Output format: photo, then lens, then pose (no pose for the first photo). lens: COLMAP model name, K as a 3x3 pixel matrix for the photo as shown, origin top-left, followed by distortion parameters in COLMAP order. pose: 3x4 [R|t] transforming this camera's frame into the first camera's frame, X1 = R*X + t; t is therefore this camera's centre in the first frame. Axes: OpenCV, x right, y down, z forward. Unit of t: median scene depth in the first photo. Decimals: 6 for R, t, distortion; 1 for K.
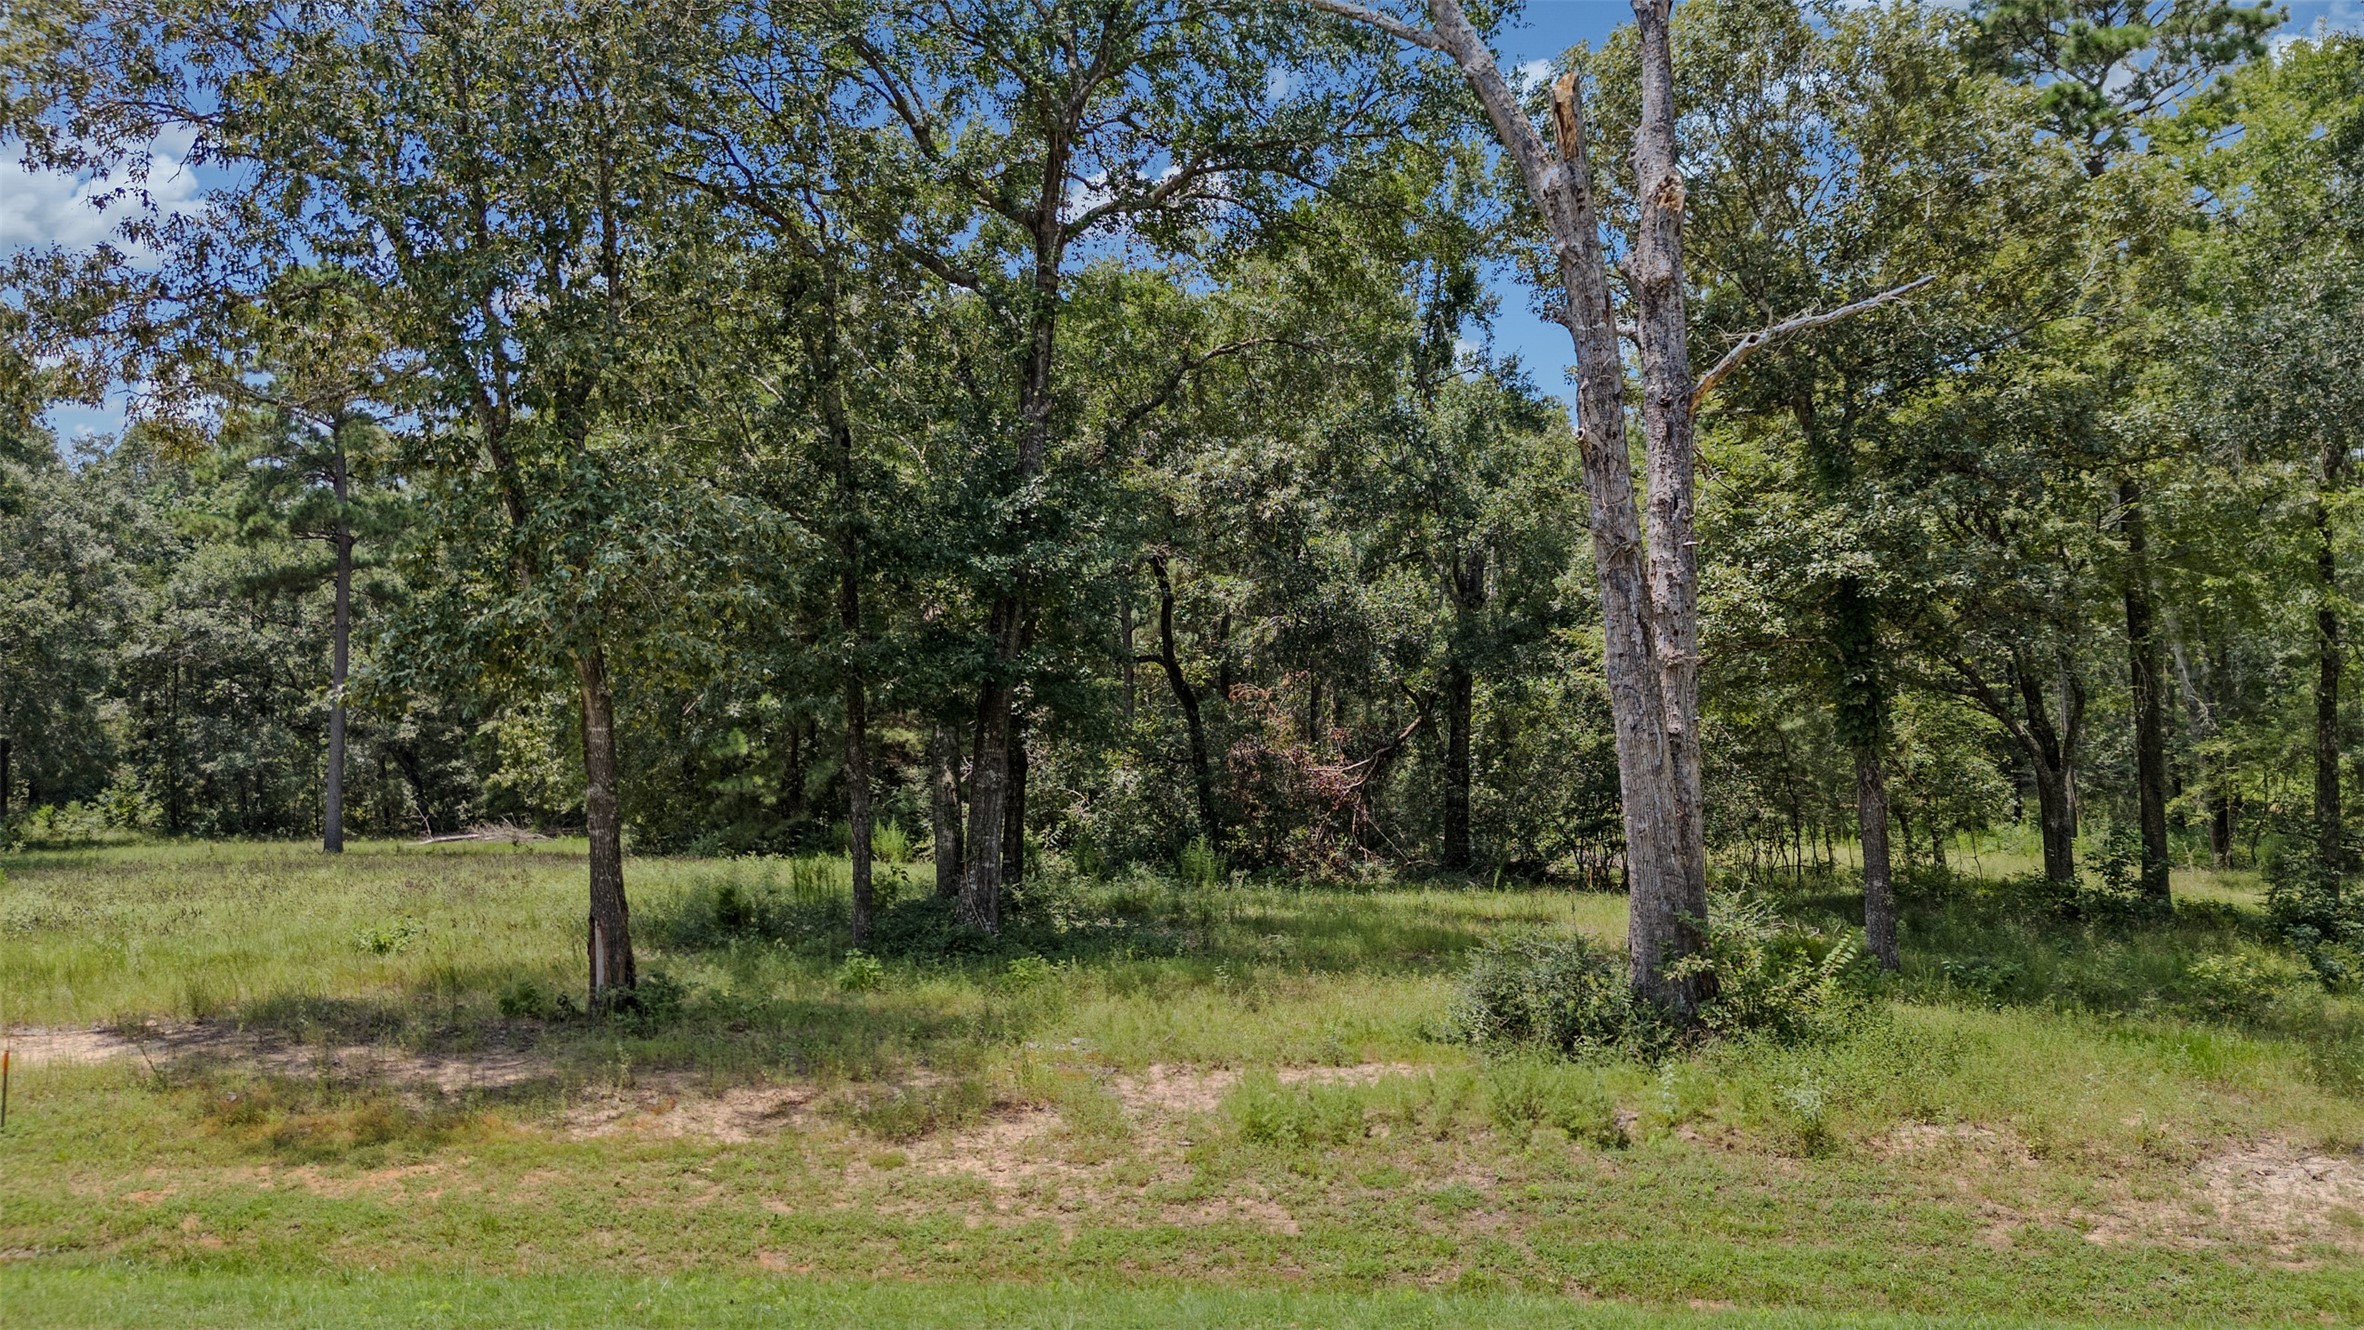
lens RADIAL K [[1725.8, 0, 1182.0], [0, 1725.8, 665.0], [0, 0, 1]] dist [0.113456, -0.088711]
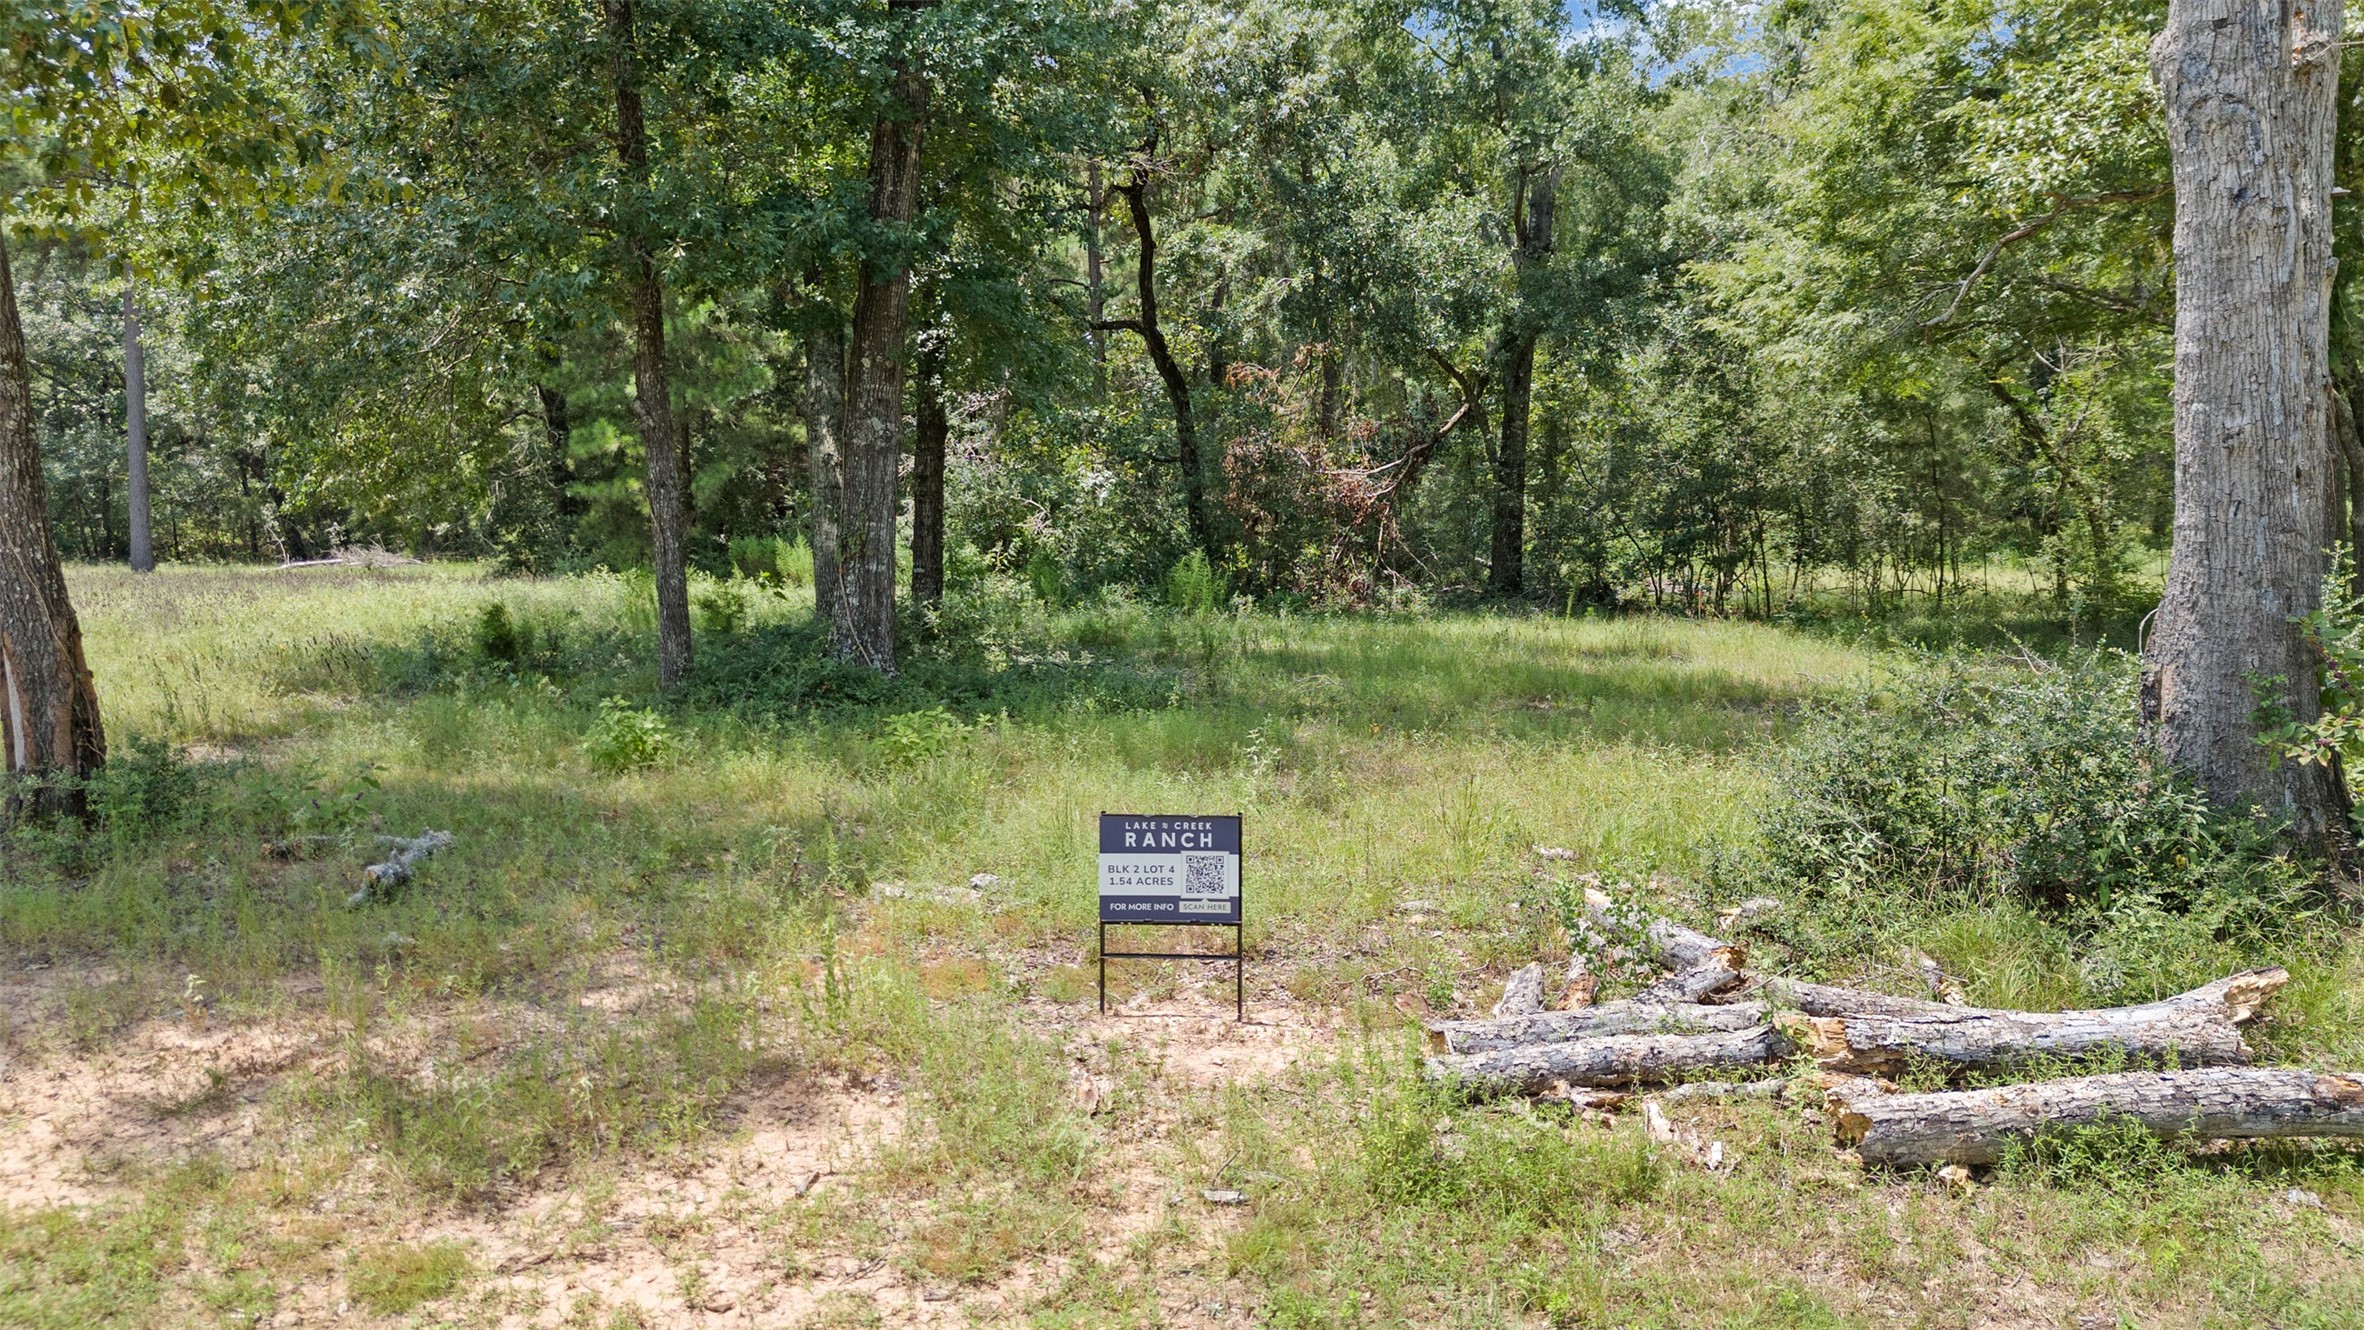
lens RADIAL K [[1725.8, 0, 1182.0], [0, 1725.8, 665.0], [0, 0, 1]] dist [0.113456, -0.088711]
pose [[0.999902, -0.001559, 0.013905, -0.004539], [-0.000490, 0.989269, 0.146105, 0.035865], [-0.013984, -0.146098, 0.989171, 0.223534]]
